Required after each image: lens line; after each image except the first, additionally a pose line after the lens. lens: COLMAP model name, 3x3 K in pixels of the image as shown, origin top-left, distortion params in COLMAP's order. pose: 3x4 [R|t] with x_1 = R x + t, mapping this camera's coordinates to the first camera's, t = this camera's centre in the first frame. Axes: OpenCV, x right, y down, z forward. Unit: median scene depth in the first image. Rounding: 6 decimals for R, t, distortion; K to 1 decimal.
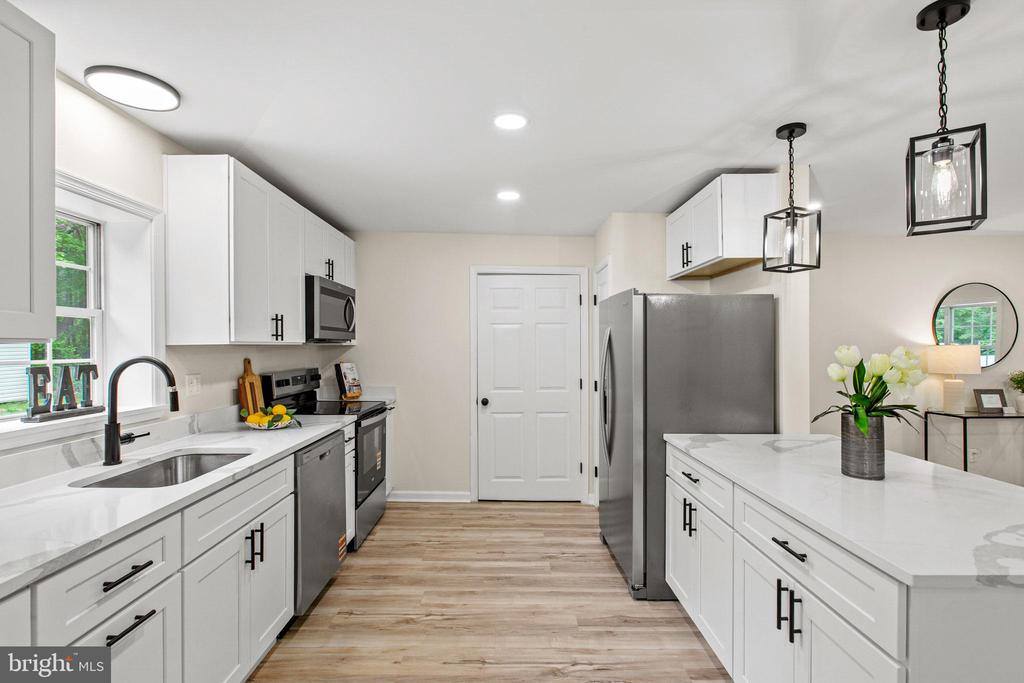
lens RADIAL K [[478.5, 0, 514.7], [0, 478.5, 340.7], [0, 0, 1]] dist [-0.007904, -0.000255]
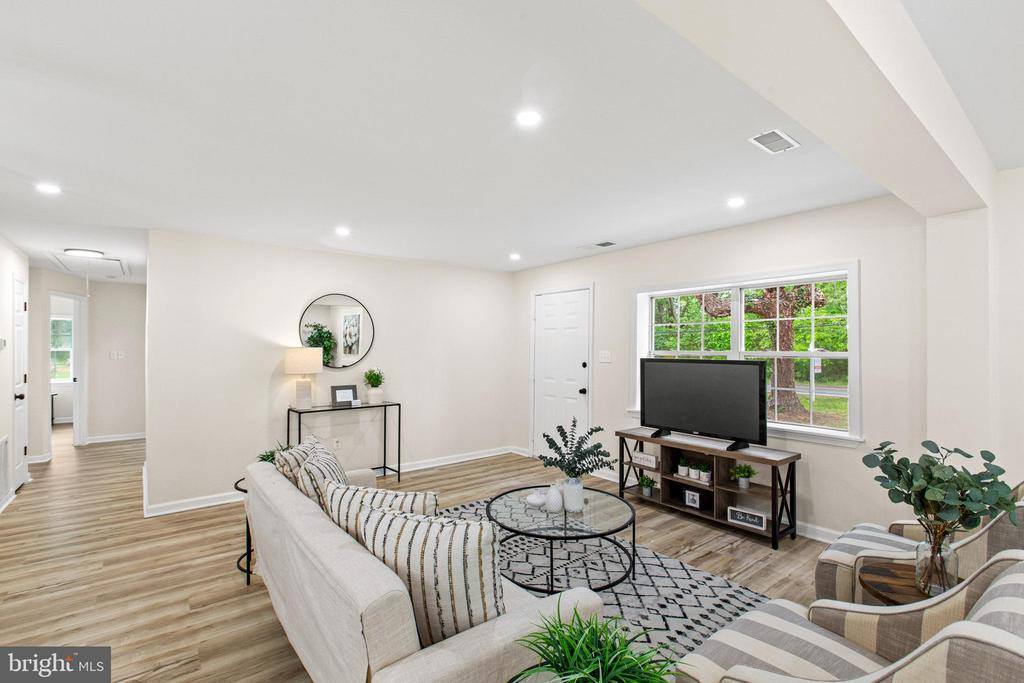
lens RADIAL K [[466.1, 0, 500.8], [0, 466.1, 348.0], [0, 0, 1]] dist [0.001369, 0.000130]
pose [[0.804522, 0.000168, 0.593923, 1.151486], [-0.004730, 0.999970, 0.006125, -0.000505], [-0.593904, -0.007737, 0.804498, -0.292167]]
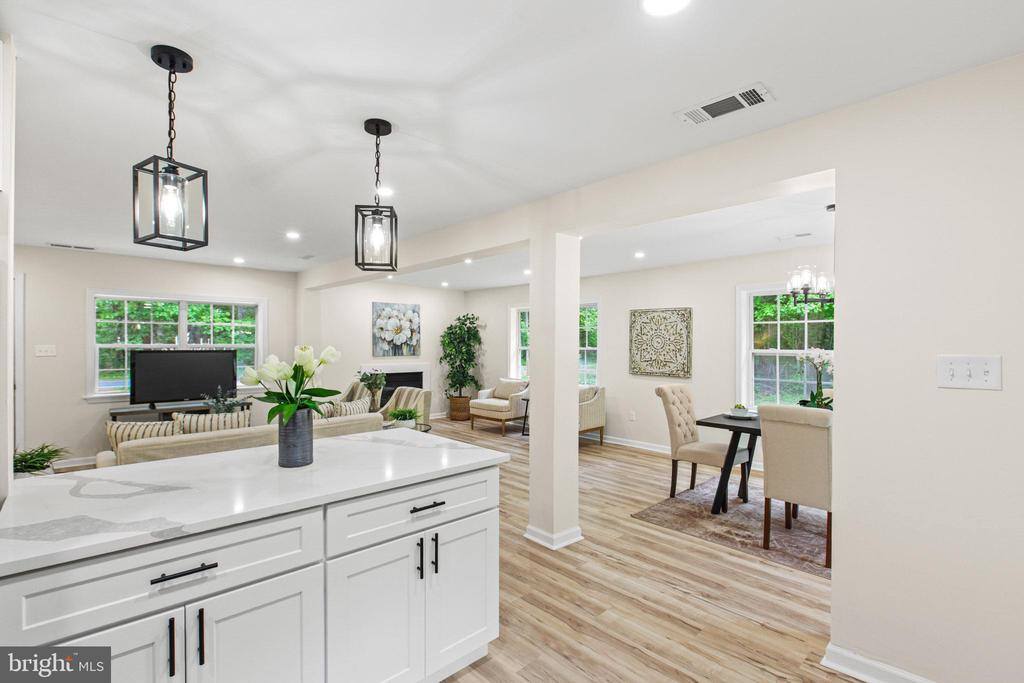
lens RADIAL K [[478.5, 0, 514.0], [0, 478.5, 346.1], [0, 0, 1]] dist [-0.007904, -0.000255]
pose [[-0.674107, -0.009635, 0.738571, -0.336561], [-0.011940, 0.999926, 0.002147, 0.003216], [-0.738537, -0.007371, -0.674173, 1.089265]]
